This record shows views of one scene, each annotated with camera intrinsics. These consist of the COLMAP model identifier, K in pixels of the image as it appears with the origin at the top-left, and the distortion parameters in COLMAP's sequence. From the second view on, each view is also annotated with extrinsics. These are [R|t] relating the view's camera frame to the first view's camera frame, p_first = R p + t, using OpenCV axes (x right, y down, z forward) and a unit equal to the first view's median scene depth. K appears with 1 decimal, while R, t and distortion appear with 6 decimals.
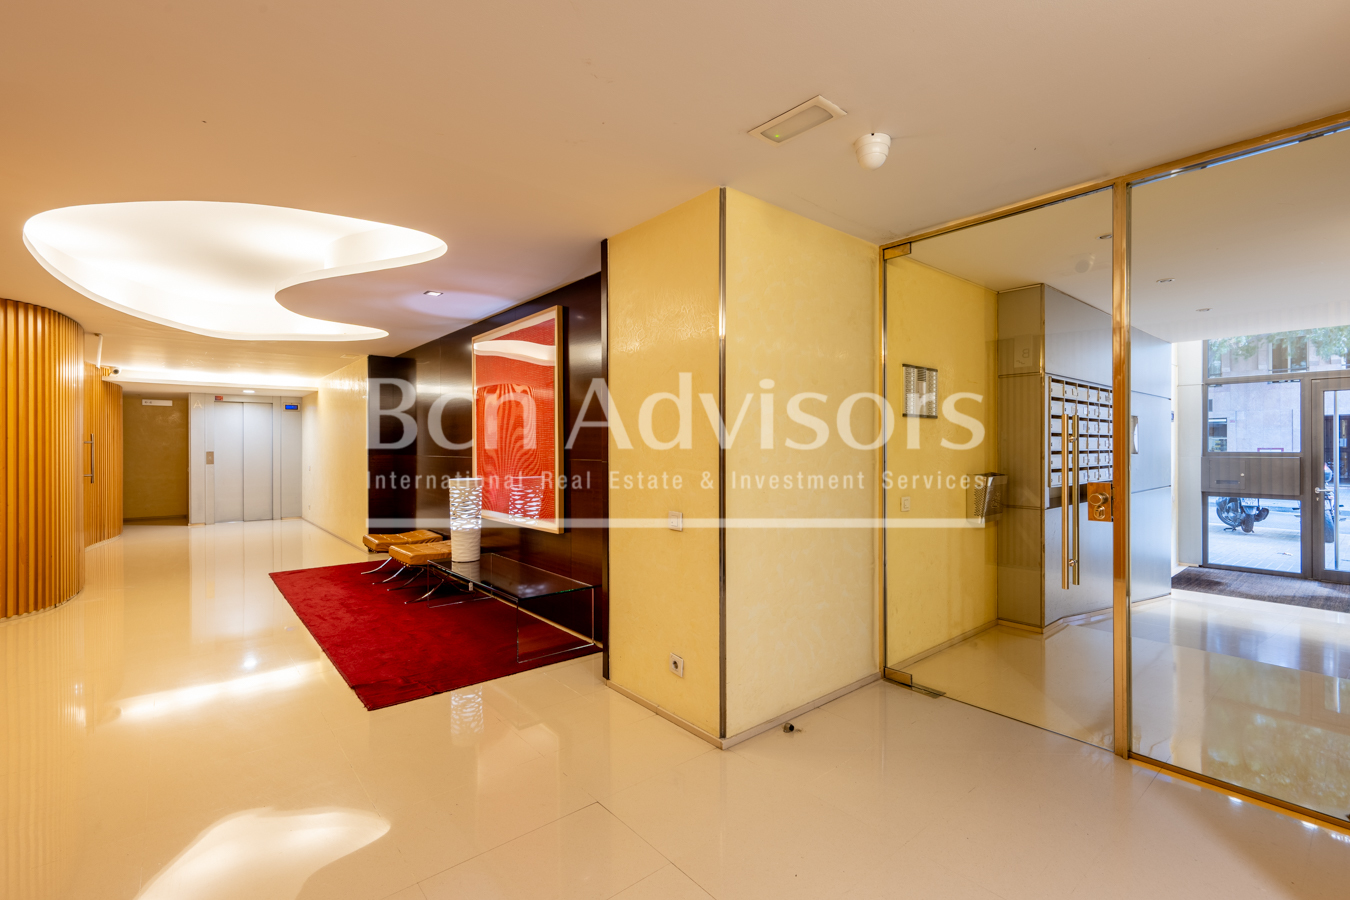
lens RADIAL K [[594.4, 0, 677.1], [0, 594.4, 447.4], [0, 0, 1]] dist [0.001303, -0.000026]
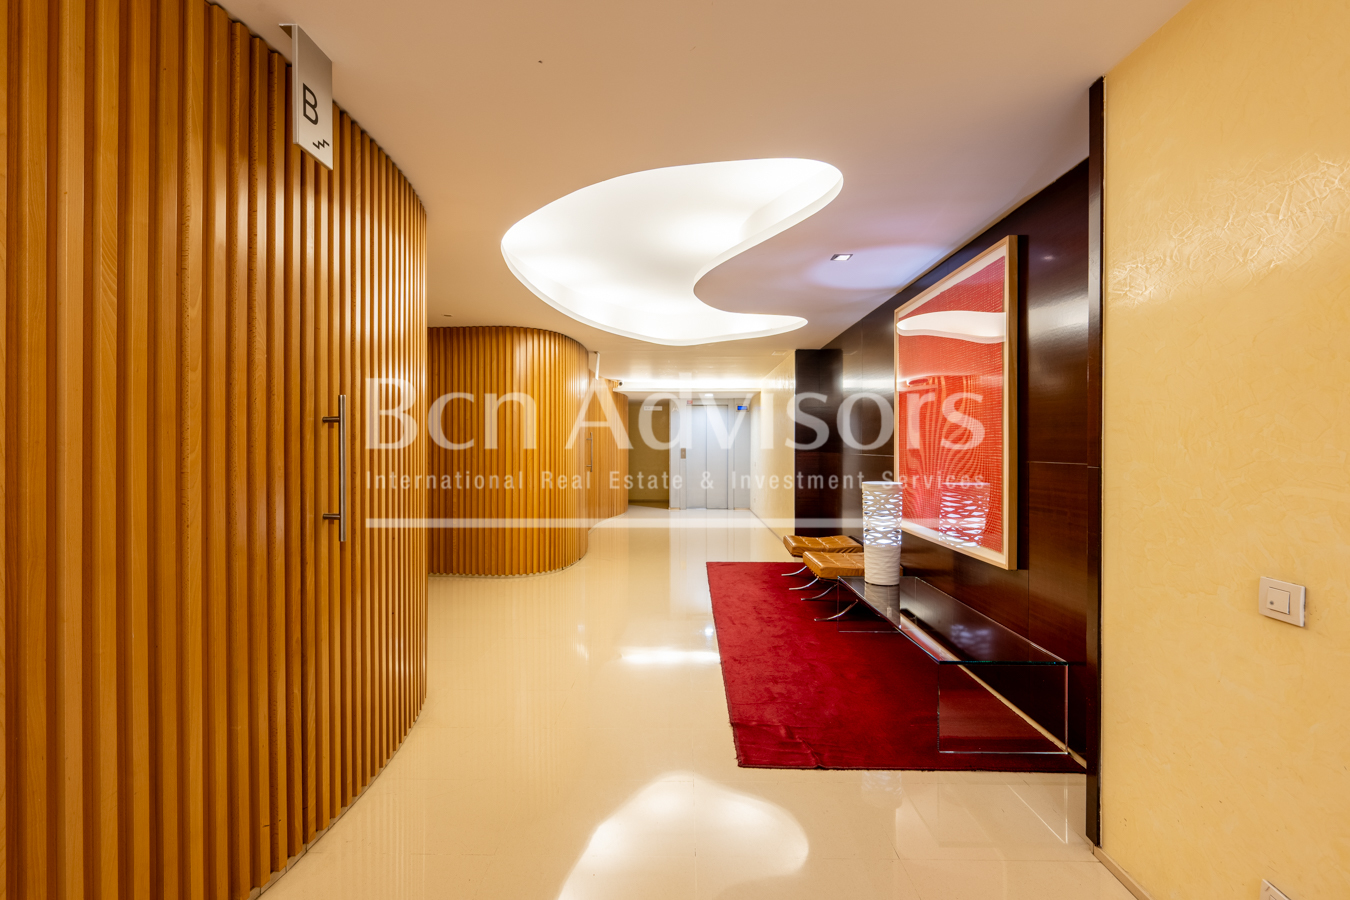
lens RADIAL K [[594.4, 0, 677.1], [0, 594.4, 447.4], [0, 0, 1]] dist [0.001303, -0.000026]
pose [[0.751303, 0.006882, -0.659922, -0.029201], [-0.006141, 0.999975, 0.003436, 0.003590], [0.659929, 0.001471, 0.751326, 0.194865]]
